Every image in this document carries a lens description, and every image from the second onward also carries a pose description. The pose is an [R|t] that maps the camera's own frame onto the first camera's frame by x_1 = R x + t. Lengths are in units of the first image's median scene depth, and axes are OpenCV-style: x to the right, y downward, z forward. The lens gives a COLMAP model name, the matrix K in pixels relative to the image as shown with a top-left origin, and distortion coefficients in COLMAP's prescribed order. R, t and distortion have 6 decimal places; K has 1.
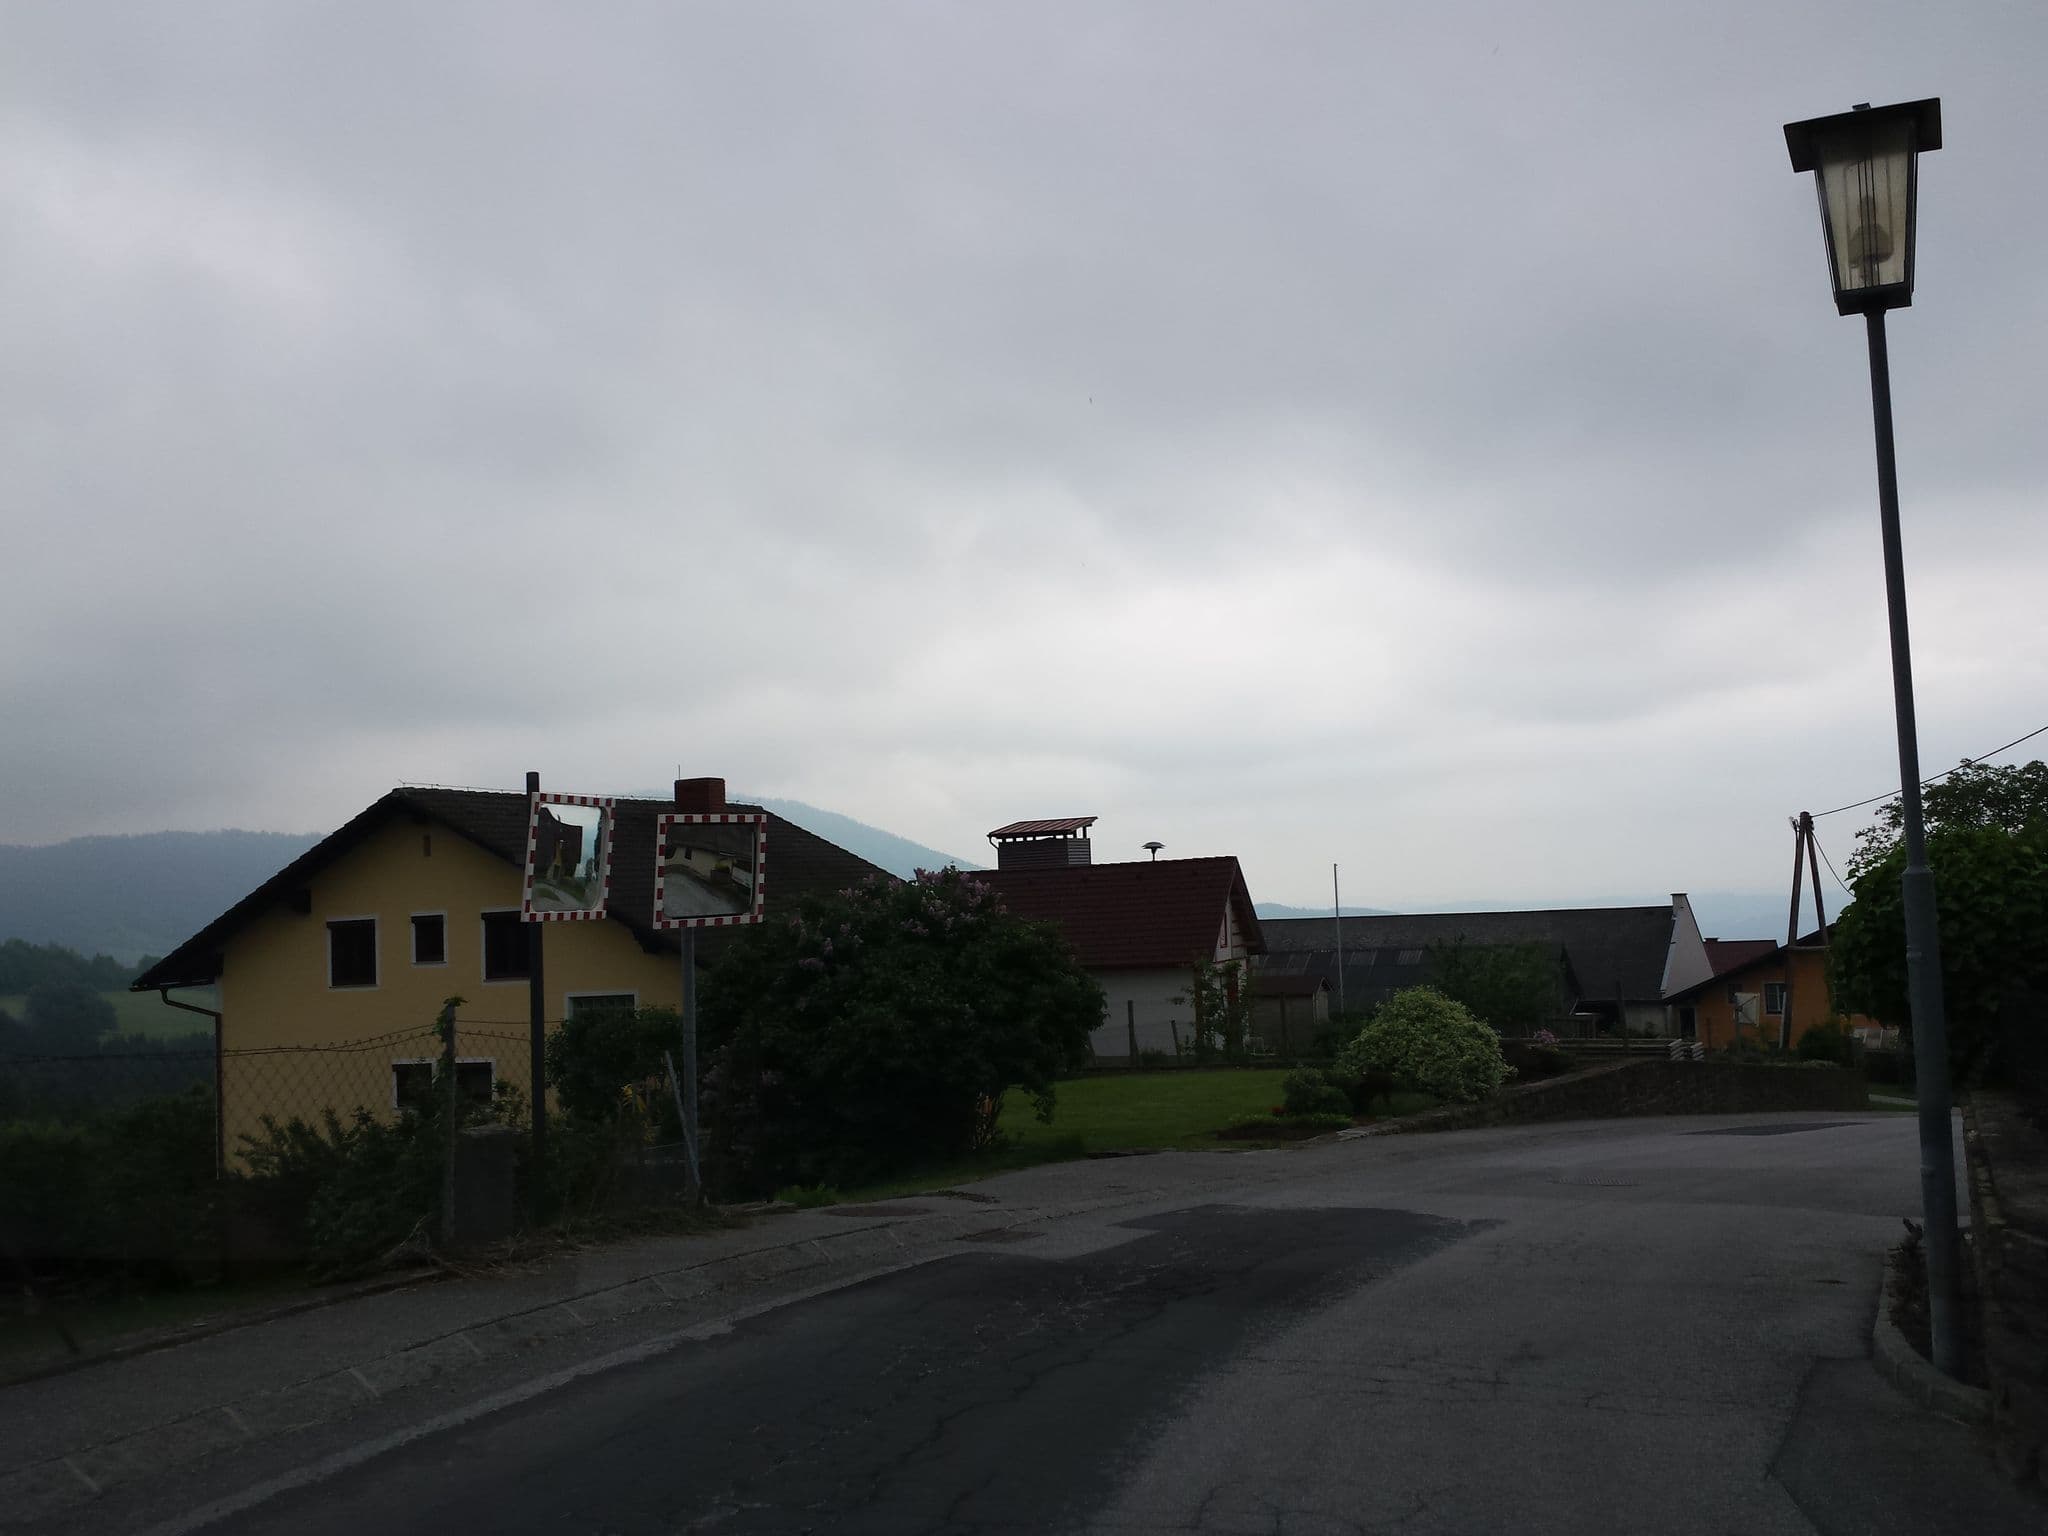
lens RADIAL K [[1564.8, 0, 1024.0], [0, 1564.8, 768.0], [0, 0, 1]] dist [0.098894, -0.144796]
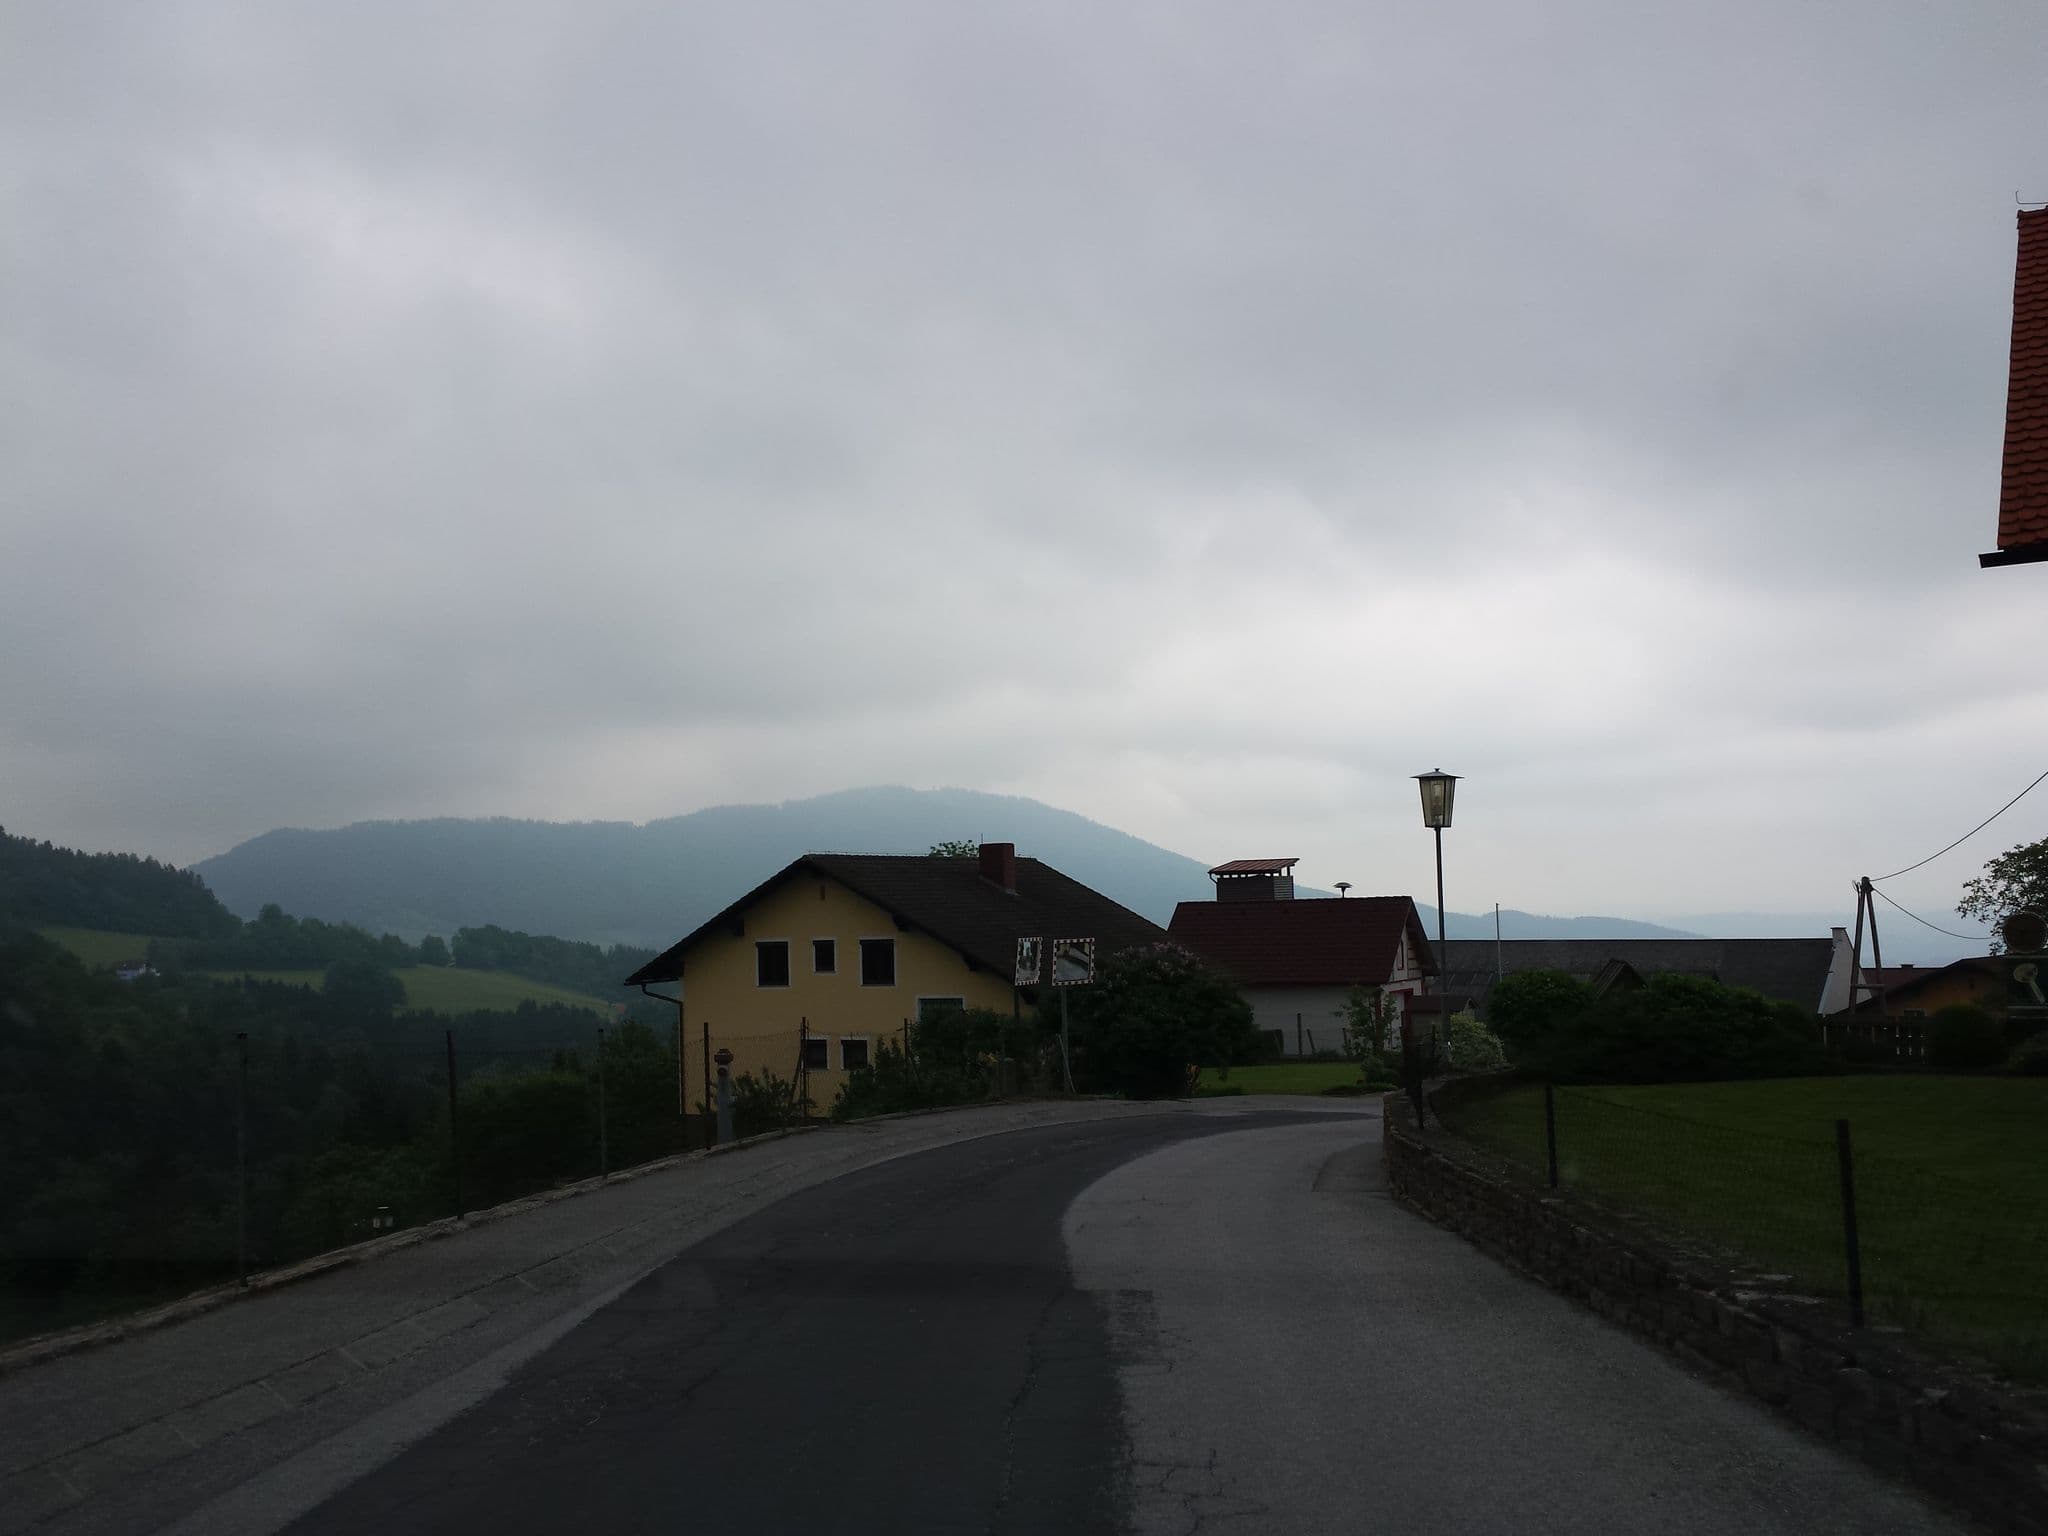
lens RADIAL K [[1564.8, 0, 1024.0], [0, 1564.8, 768.0], [0, 0, 1]] dist [0.098894, -0.144796]
pose [[0.989171, 0.005571, -0.146659, 0.023683], [-0.005354, 0.999984, 0.001876, -0.069169], [0.146668, -0.001071, 0.989185, -0.410735]]
